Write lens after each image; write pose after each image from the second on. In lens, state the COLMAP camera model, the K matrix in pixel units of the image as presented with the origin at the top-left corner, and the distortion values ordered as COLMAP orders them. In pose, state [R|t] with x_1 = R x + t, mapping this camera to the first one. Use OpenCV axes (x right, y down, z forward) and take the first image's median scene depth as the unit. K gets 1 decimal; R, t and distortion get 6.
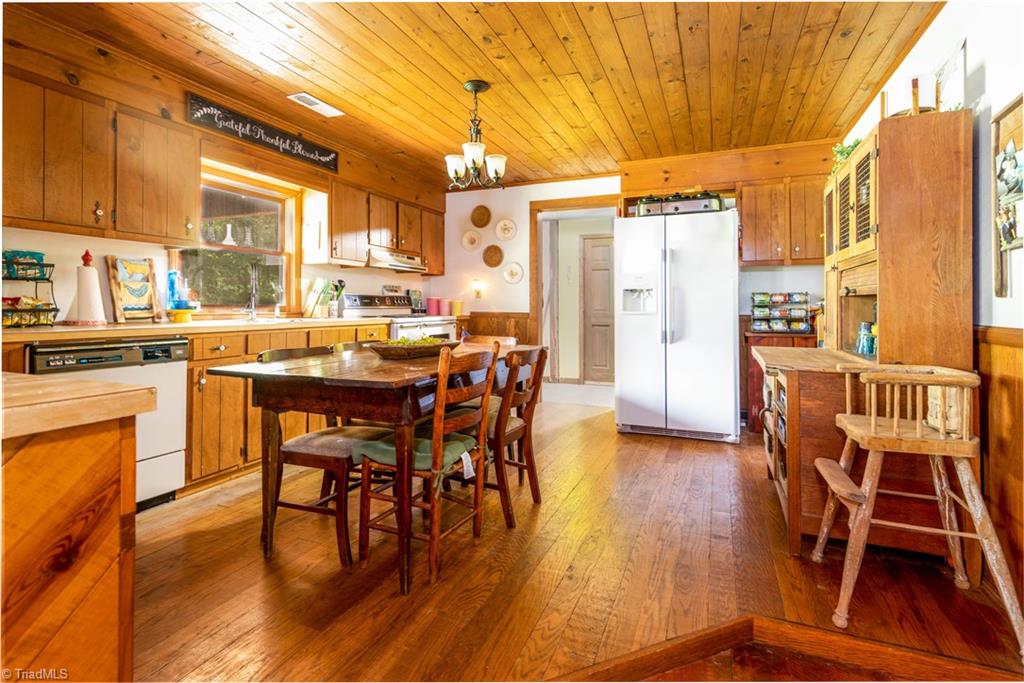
lens RADIAL K [[488.8, 0, 512.0], [0, 488.8, 304.3], [0, 0, 1]] dist [0.005534, -0.002010]
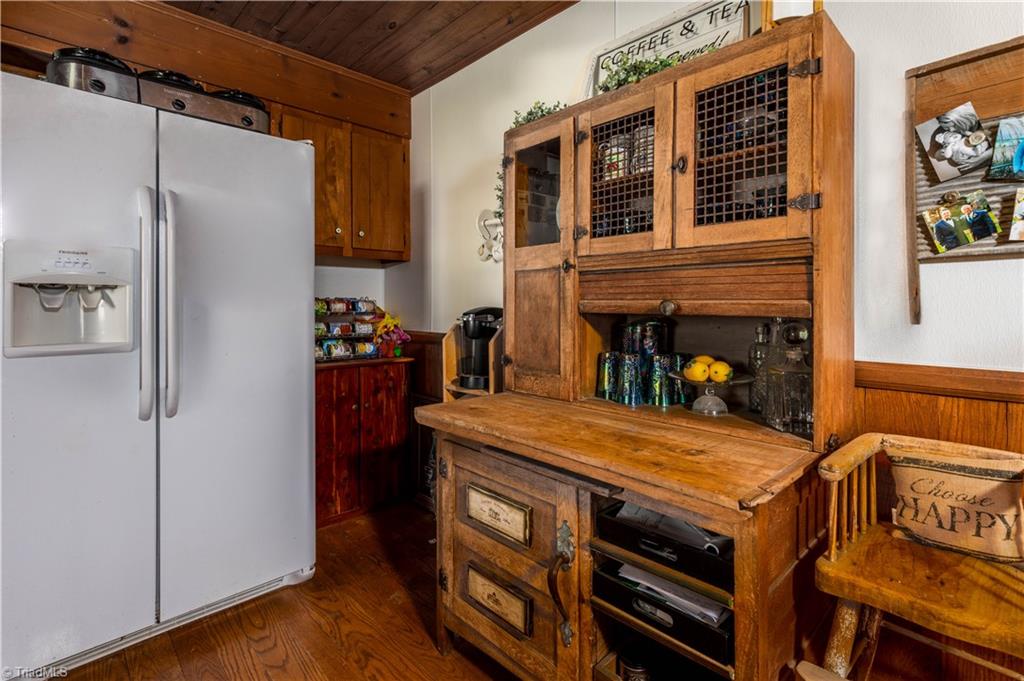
lens RADIAL K [[488.8, 0, 524.5], [0, 488.8, 305.4], [0, 0, 1]] dist [0.005534, -0.002010]
pose [[0.391413, 0.000388, 0.920215, 0.051028], [-0.005478, 0.999983, 0.001908, -0.016835], [-0.920199, -0.005788, 0.391408, 0.526463]]
